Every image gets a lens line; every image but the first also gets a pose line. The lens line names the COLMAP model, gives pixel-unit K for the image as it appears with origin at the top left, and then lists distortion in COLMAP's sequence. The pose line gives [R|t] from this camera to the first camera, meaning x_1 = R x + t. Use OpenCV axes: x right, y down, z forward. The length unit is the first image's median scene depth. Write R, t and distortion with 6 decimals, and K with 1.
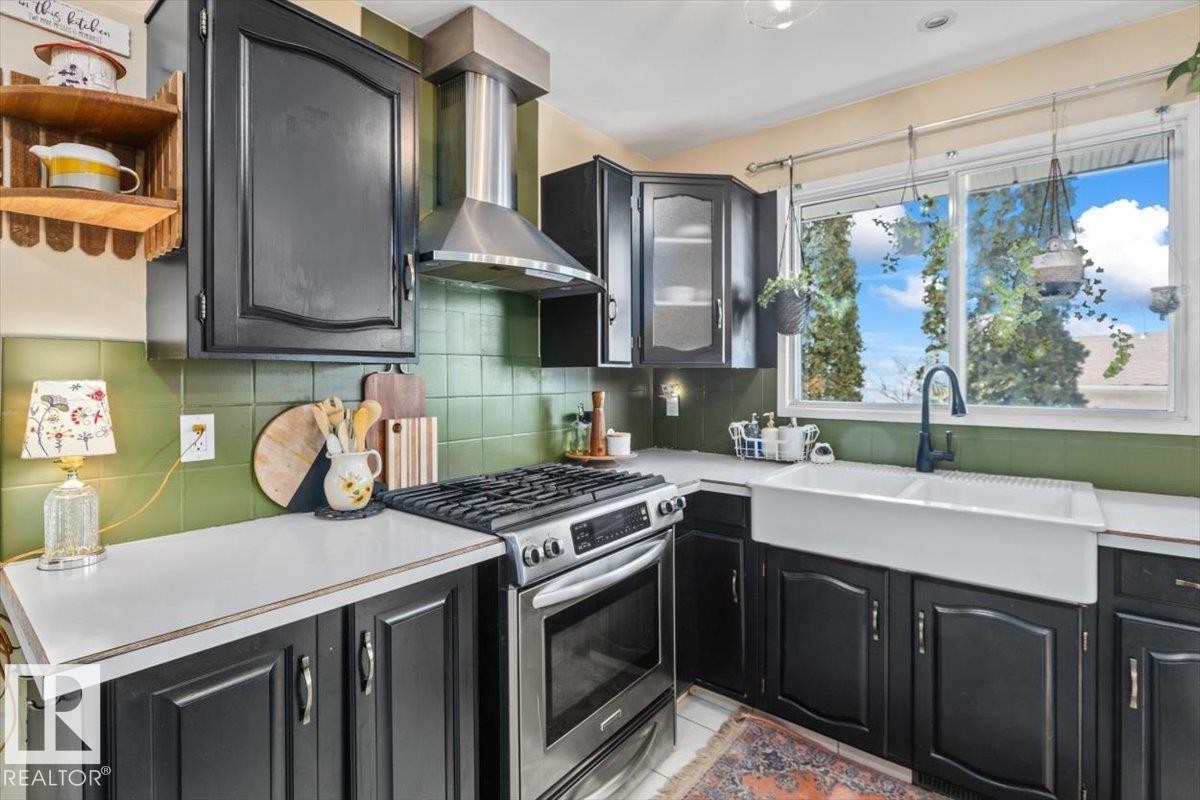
lens RADIAL K [[556.6, 0, 595.3], [0, 556.6, 378.9], [0, 0, 1]] dist [-0.004404, -0.000520]
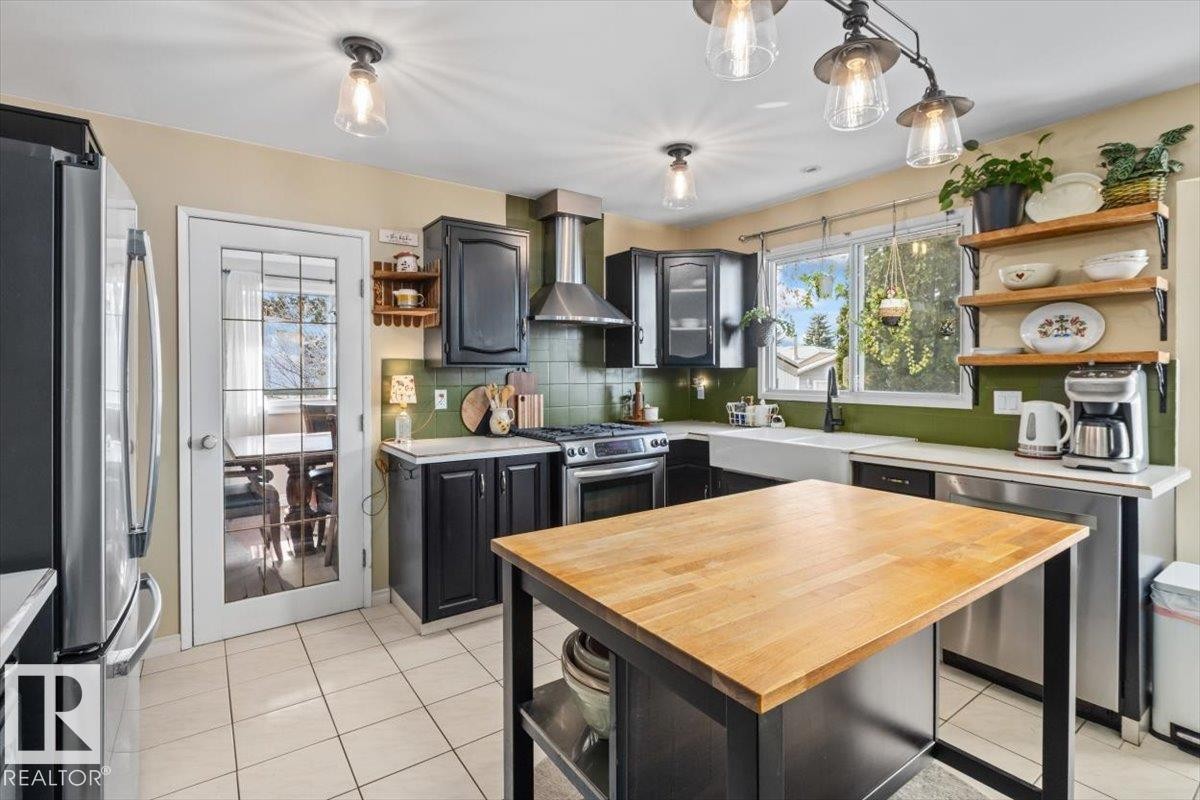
lens RADIAL K [[556.6, 0, 595.3], [0, 556.6, 378.9], [0, 0, 1]] dist [-0.004404, -0.000520]
pose [[0.962064, 0.002290, -0.272813, 0.439424], [-0.000117, 0.999968, 0.007981, -0.000948], [0.272823, -0.007647, 0.962034, -0.855298]]
